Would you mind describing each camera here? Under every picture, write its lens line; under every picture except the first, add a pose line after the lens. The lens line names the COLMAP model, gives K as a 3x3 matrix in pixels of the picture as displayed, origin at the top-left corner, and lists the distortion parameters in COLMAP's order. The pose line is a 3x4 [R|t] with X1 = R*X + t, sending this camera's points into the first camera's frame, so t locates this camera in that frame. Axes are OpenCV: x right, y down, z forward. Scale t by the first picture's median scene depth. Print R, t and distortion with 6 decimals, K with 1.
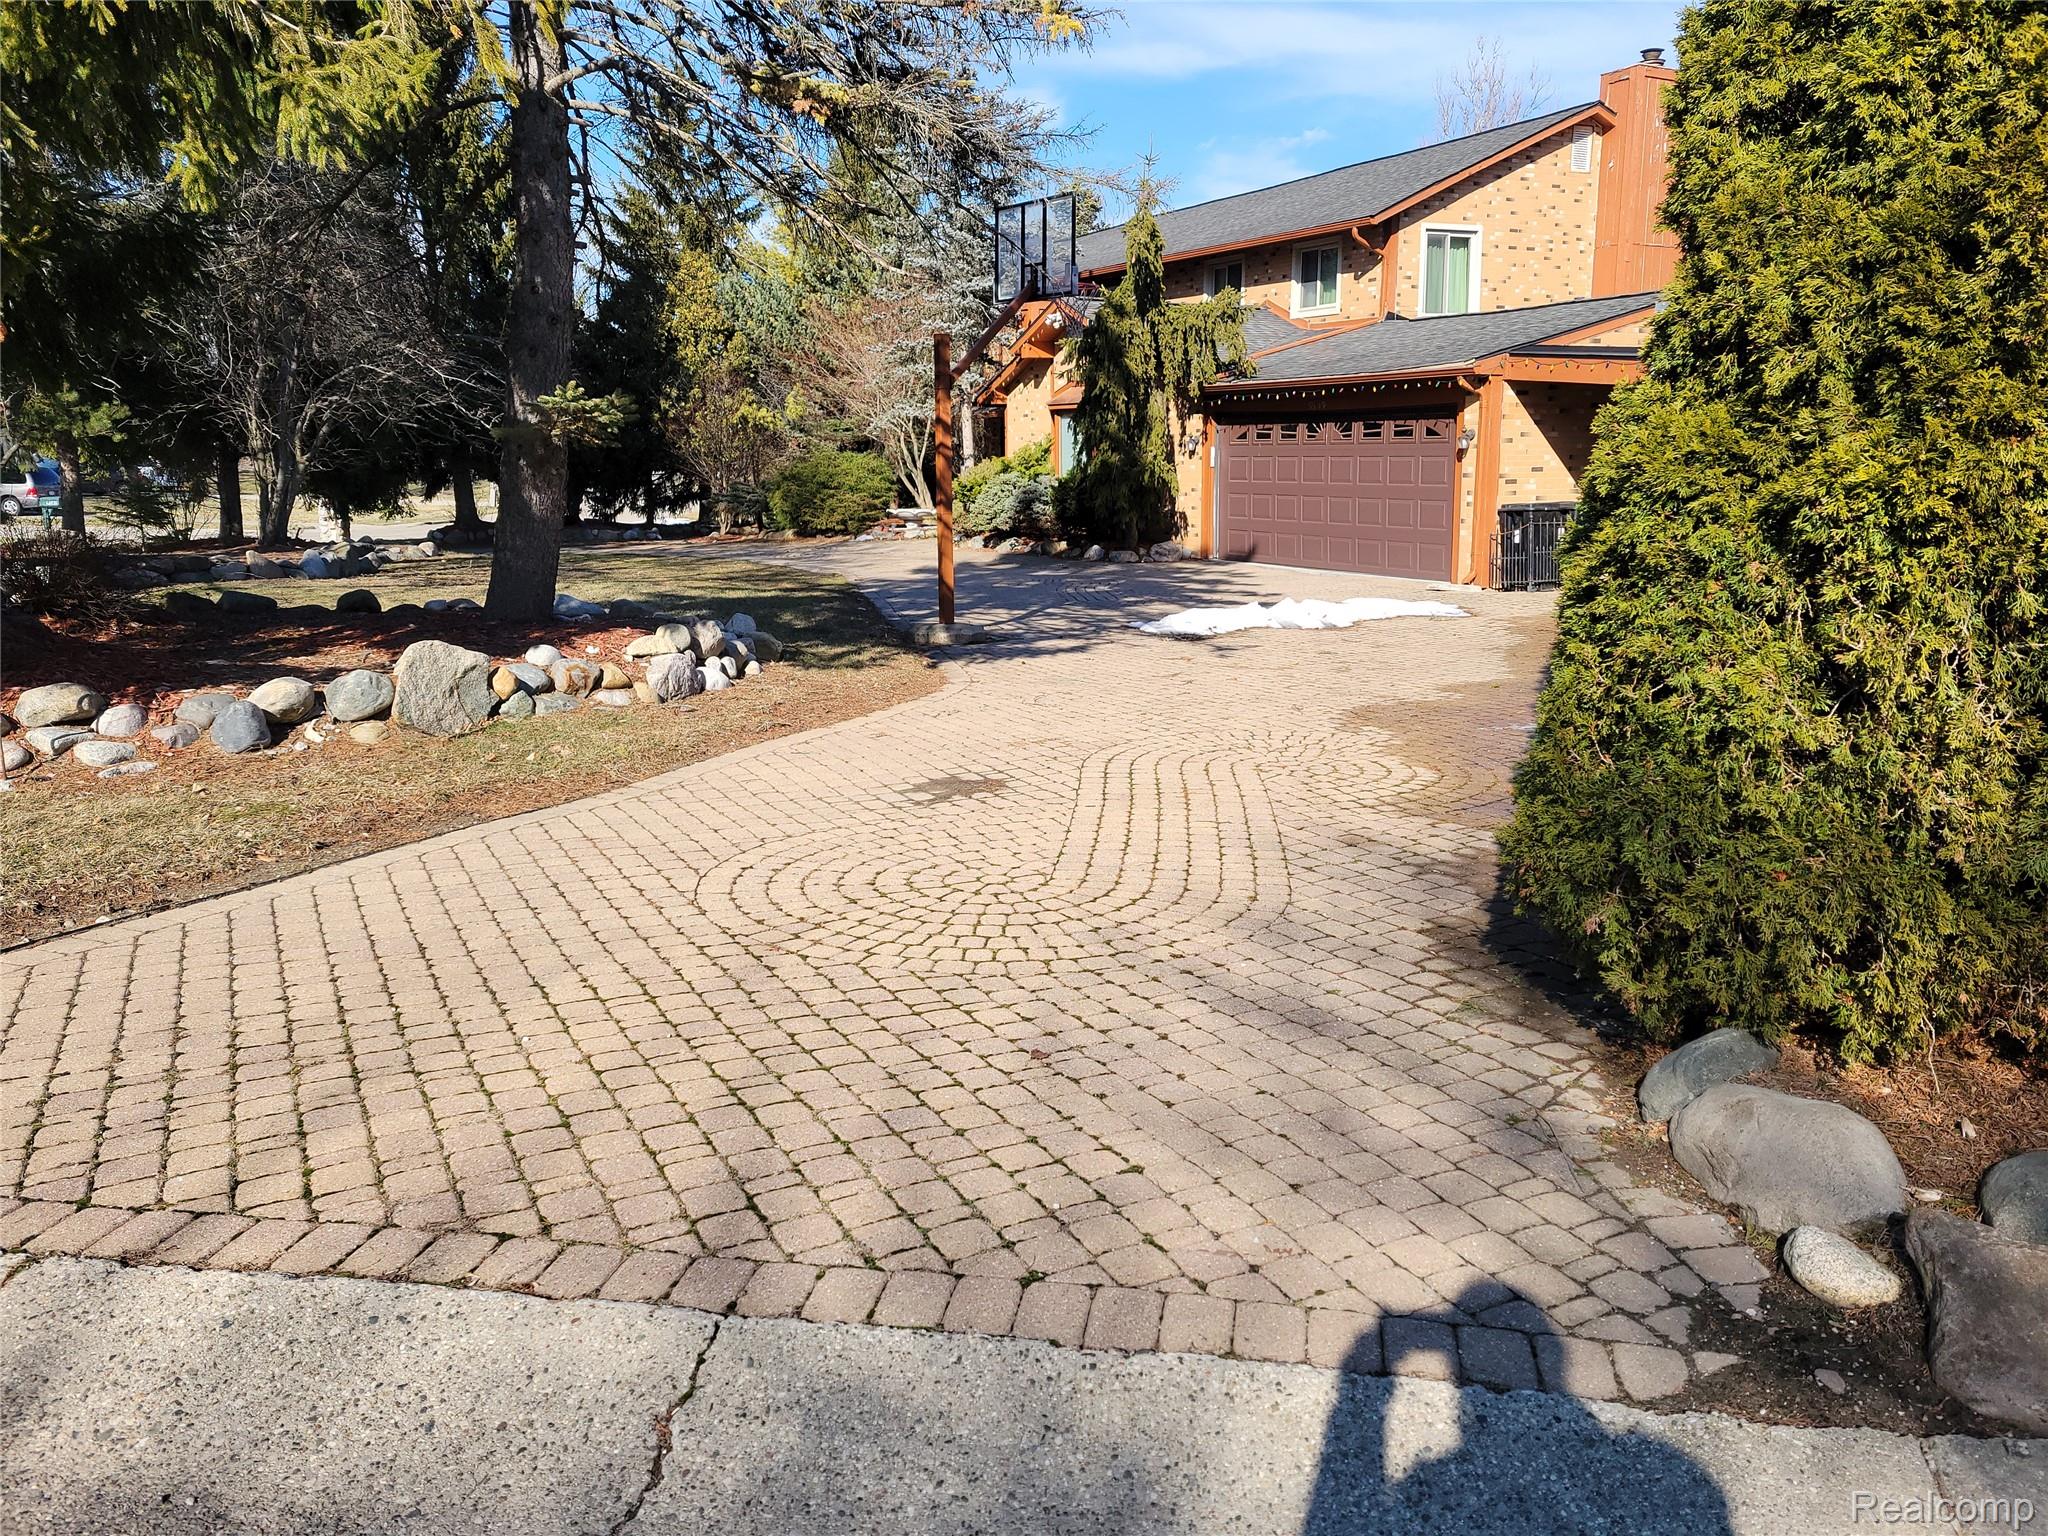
lens RADIAL K [[1491.3, 0, 1052.3], [0, 1491.3, 713.8], [0, 0, 1]] dist [0.057084, -0.001145]
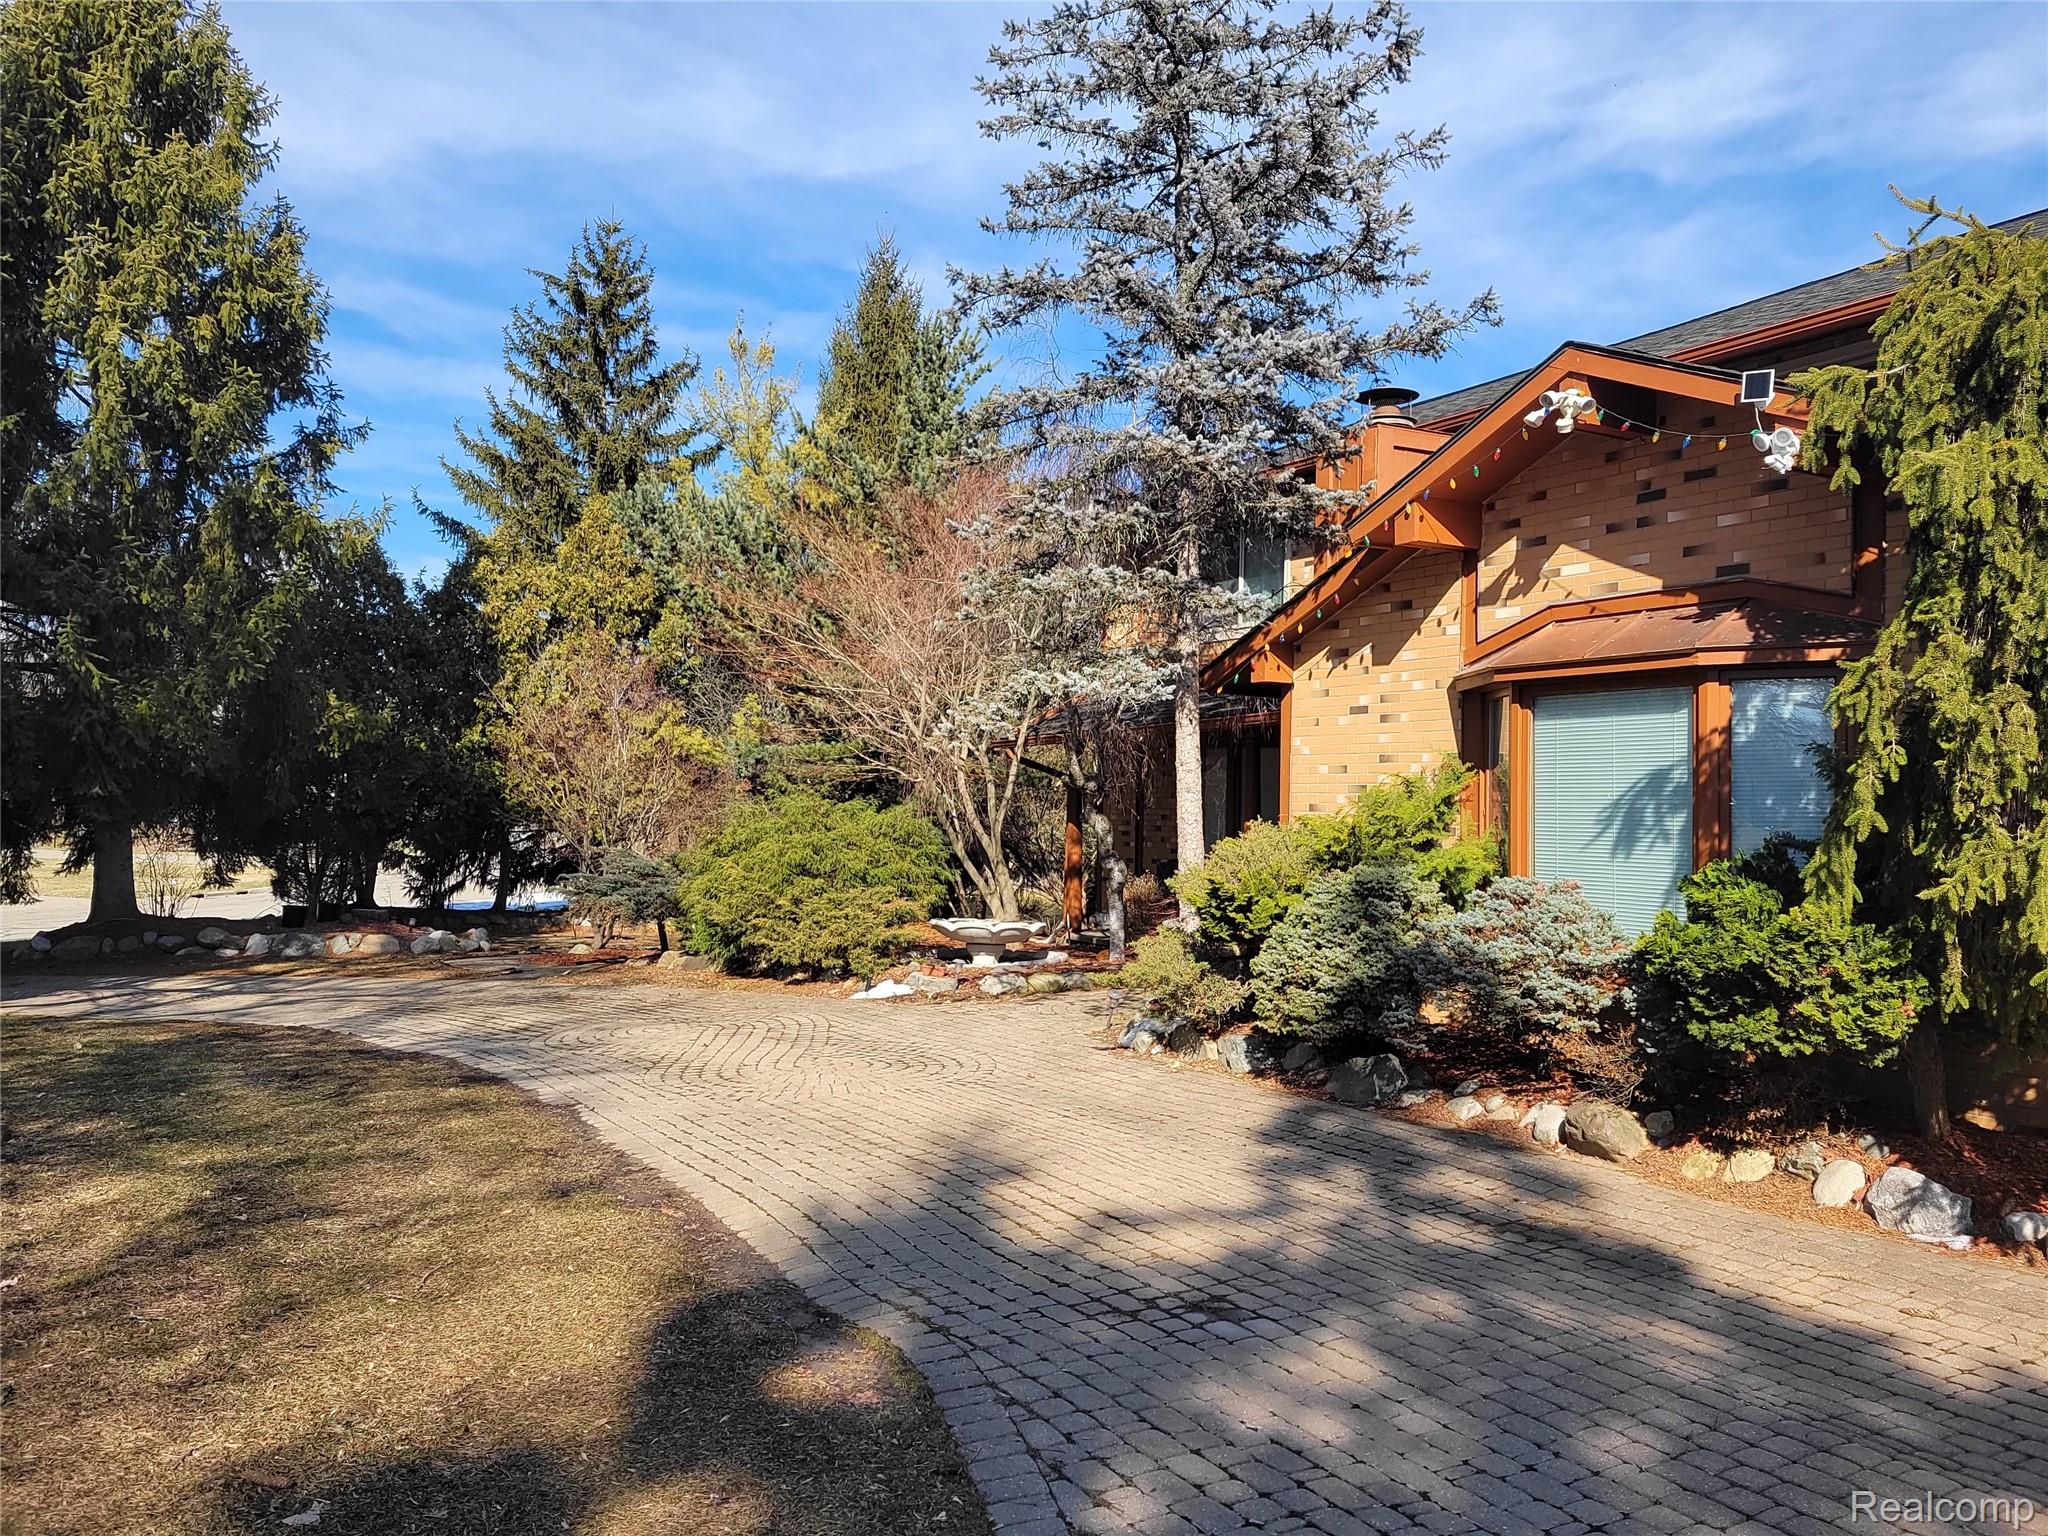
lens RADIAL K [[1524.9, 0, 1028.2], [0, 1524.9, 678.5], [0, 0, 1]] dist [0.058805, -0.029085]
pose [[0.999744, 0.016106, 0.015911, -0.116249], [-0.011584, 0.967739, -0.251688, -0.117567], [-0.019451, 0.251439, 0.967678, 0.674056]]
